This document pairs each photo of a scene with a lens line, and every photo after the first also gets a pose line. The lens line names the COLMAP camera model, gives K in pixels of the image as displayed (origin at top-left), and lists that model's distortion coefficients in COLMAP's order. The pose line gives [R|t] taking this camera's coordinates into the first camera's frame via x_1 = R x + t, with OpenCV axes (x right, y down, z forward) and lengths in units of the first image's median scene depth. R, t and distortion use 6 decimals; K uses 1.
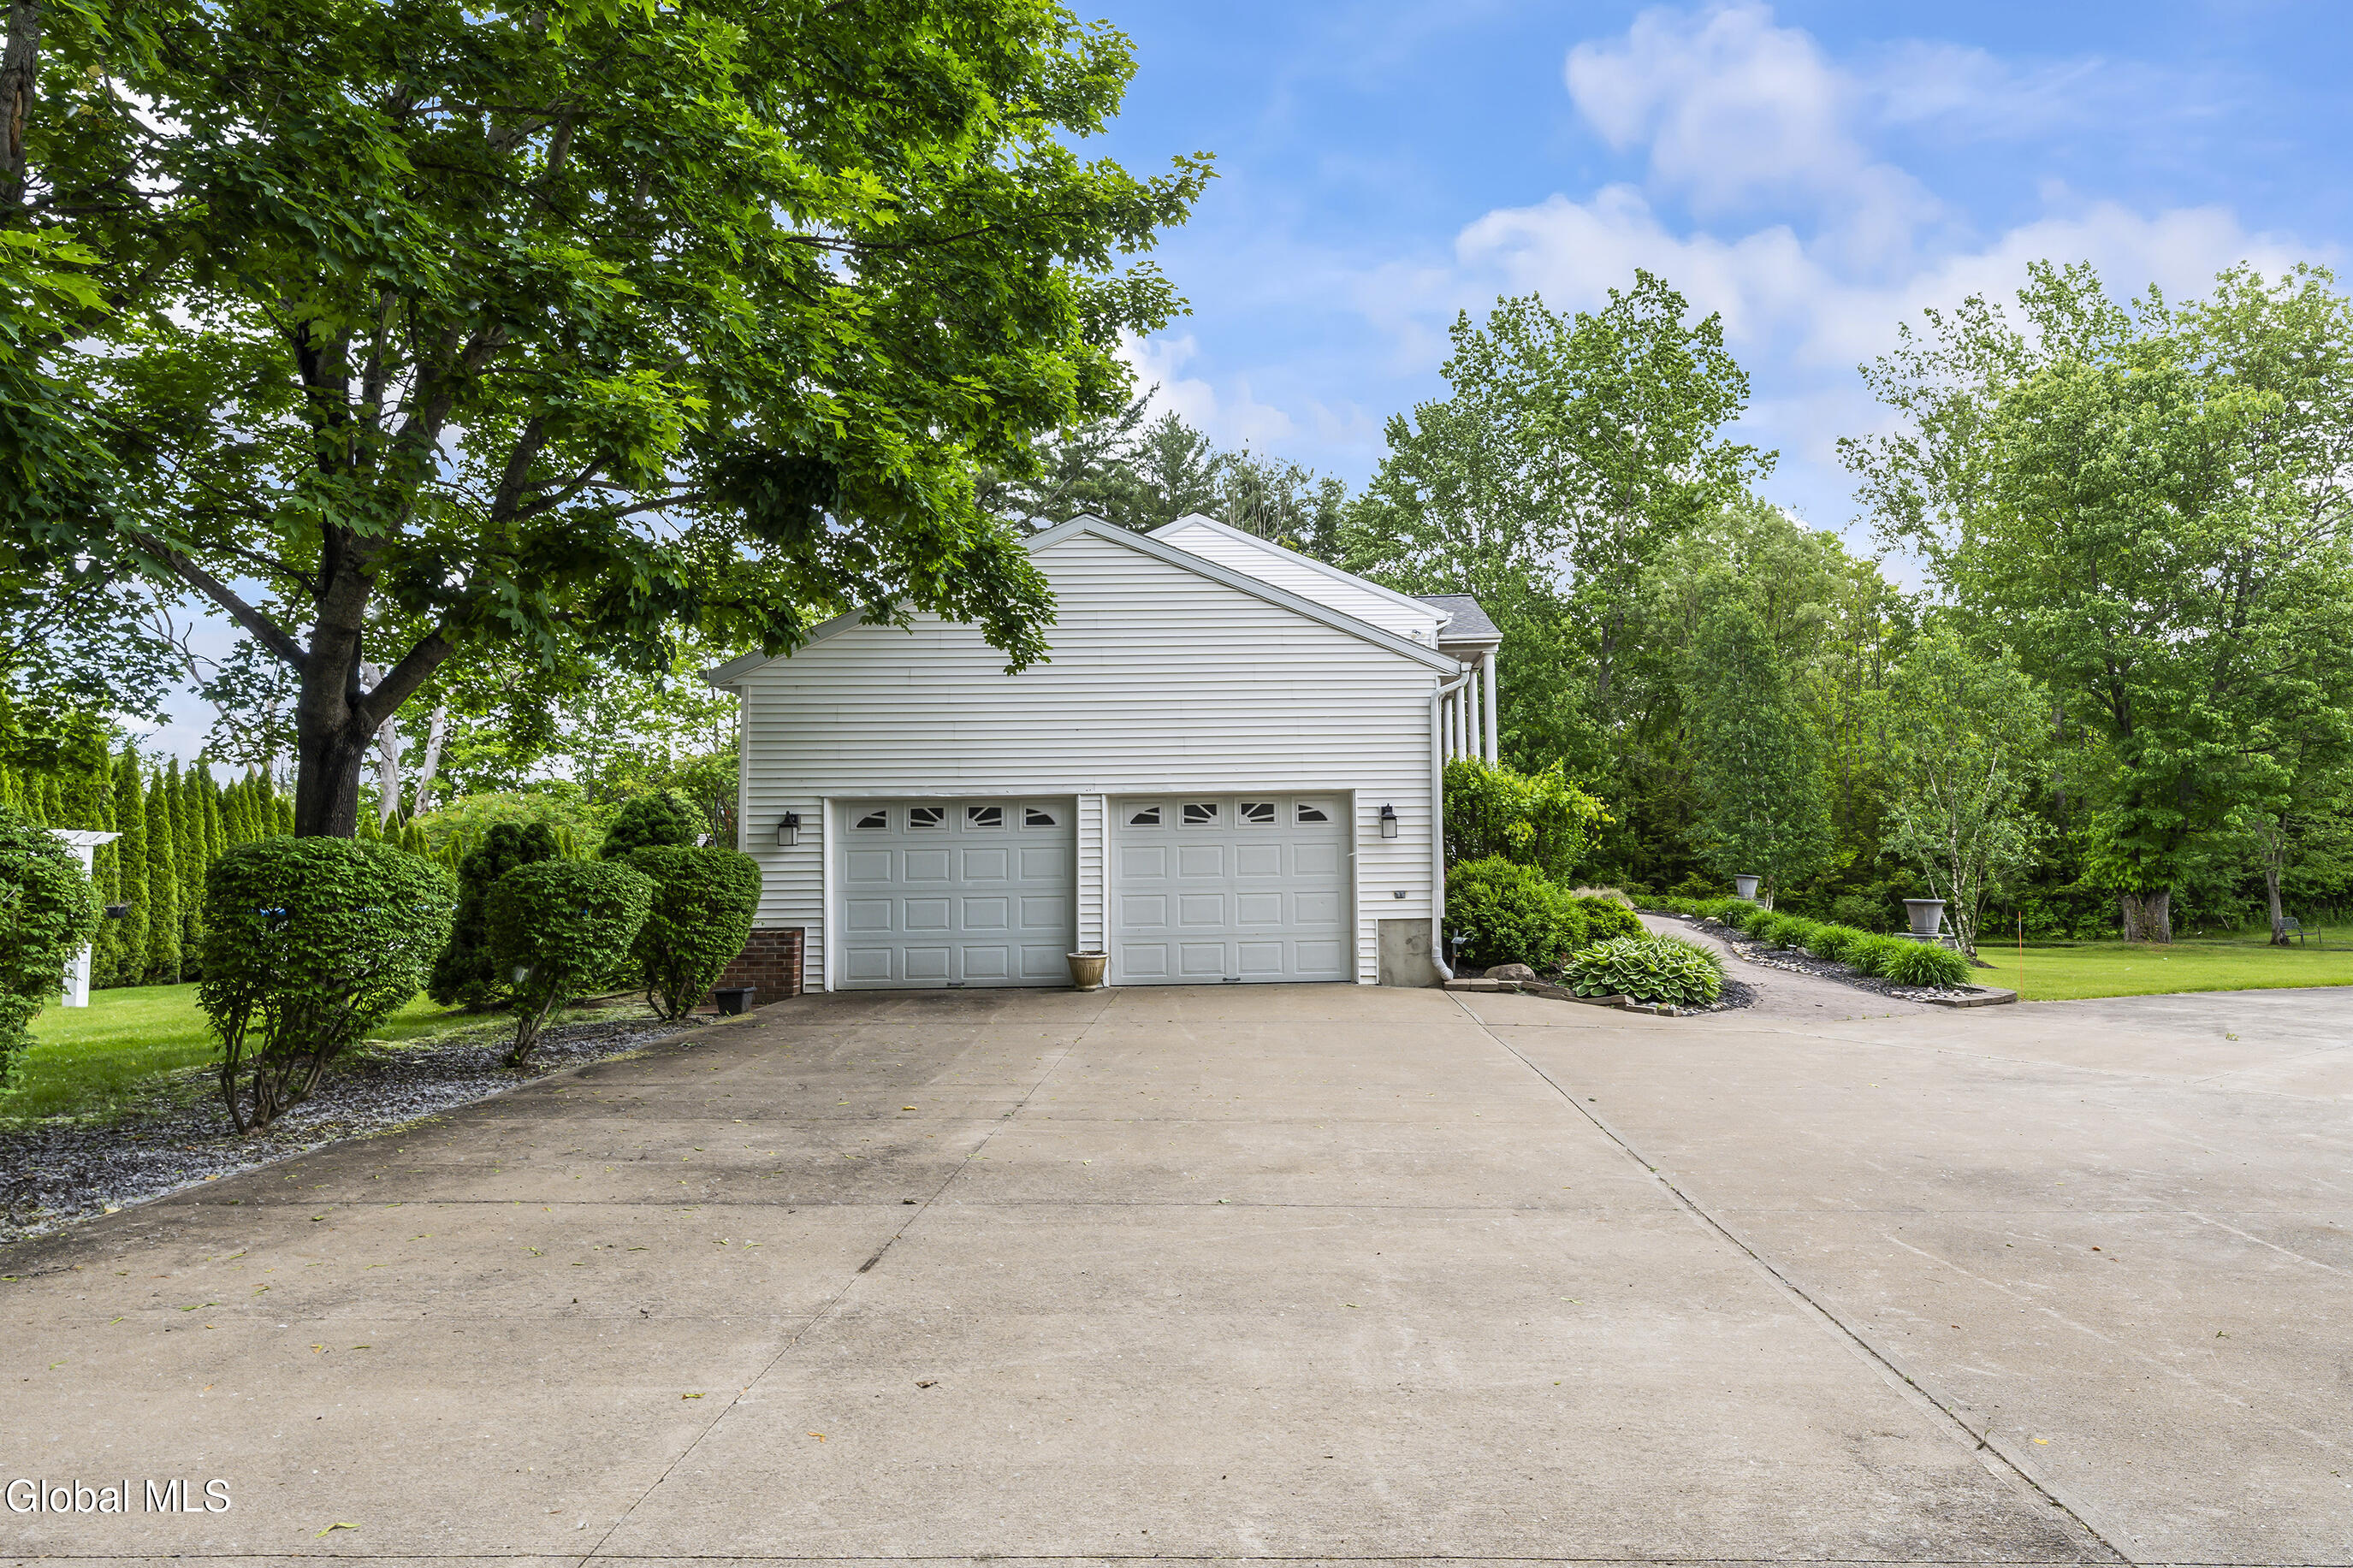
lens RADIAL K [[1331.1, 0, 1176.5], [0, 1331.1, 784.0], [0, 0, 1]] dist [-0.002598, -0.000856]
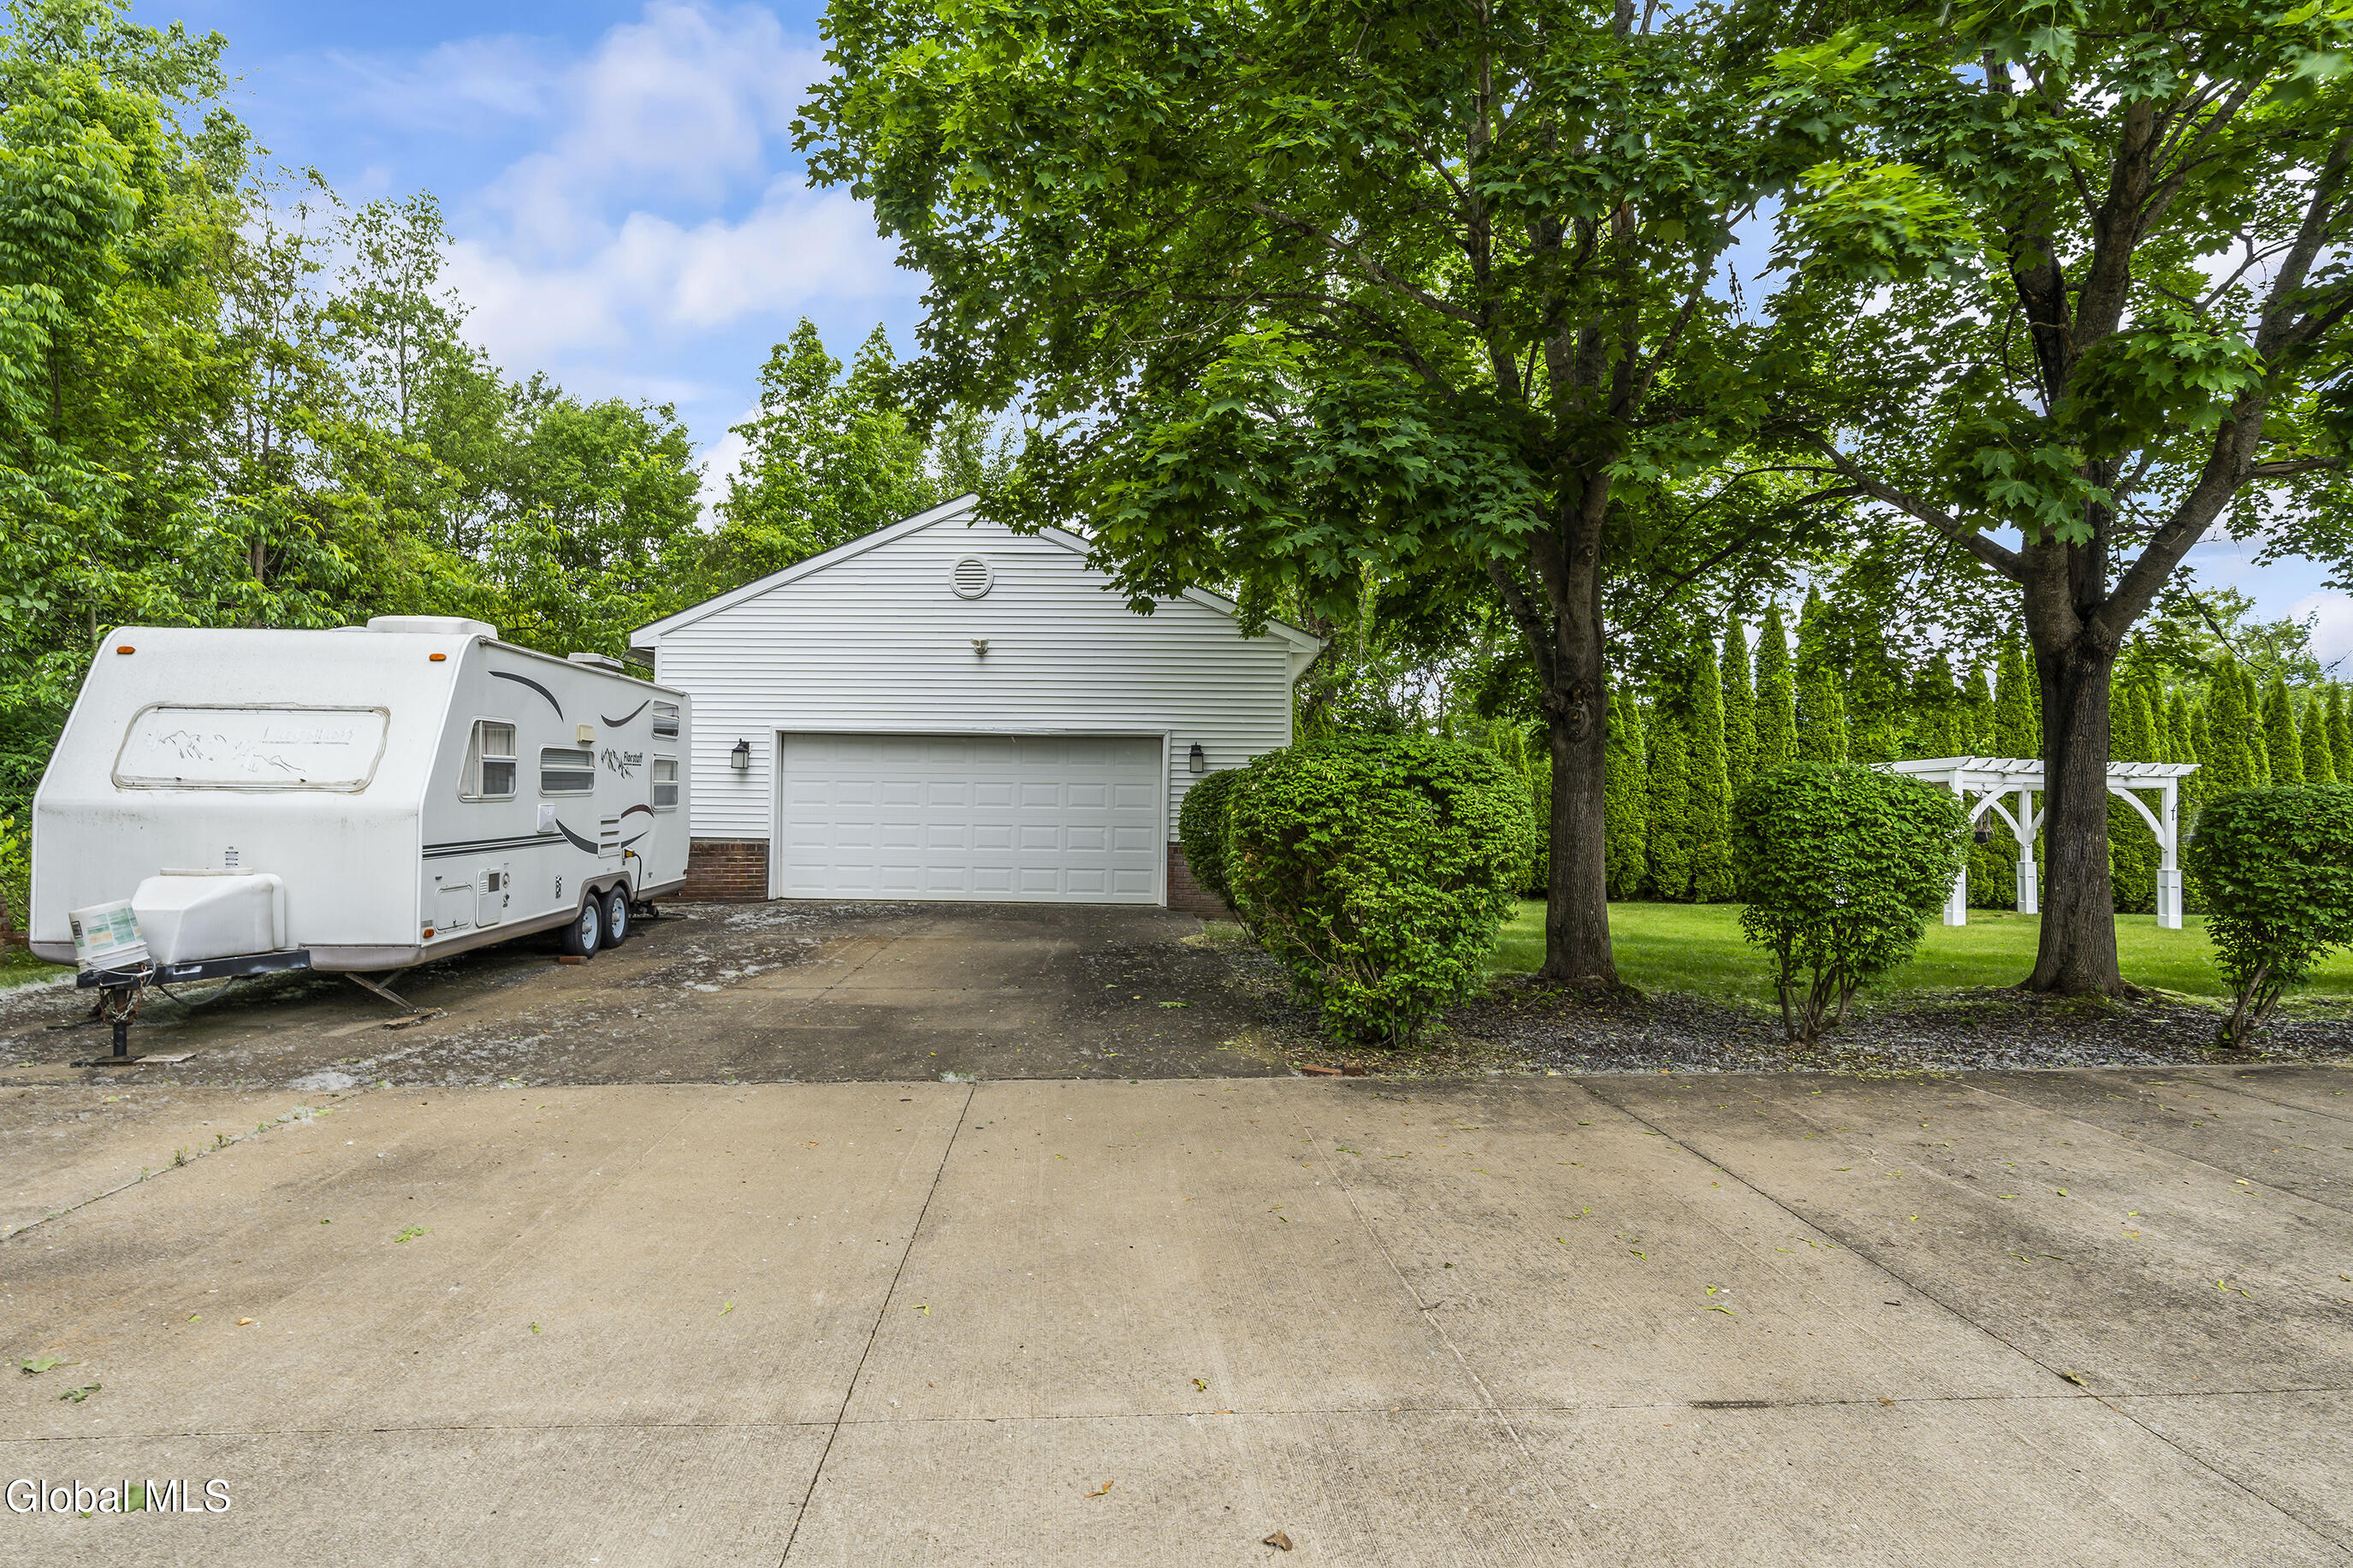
lens RADIAL K [[1209.3, 0, 1176.5], [0, 1209.3, 784.0], [0, 0, 1]] dist [-0.010756, -0.000284]
pose [[0.106296, -0.008599, -0.994297, 0.380516], [0.058800, 0.998267, -0.002347, 0.057323], [0.992594, -0.058215, 0.106617, 0.817273]]
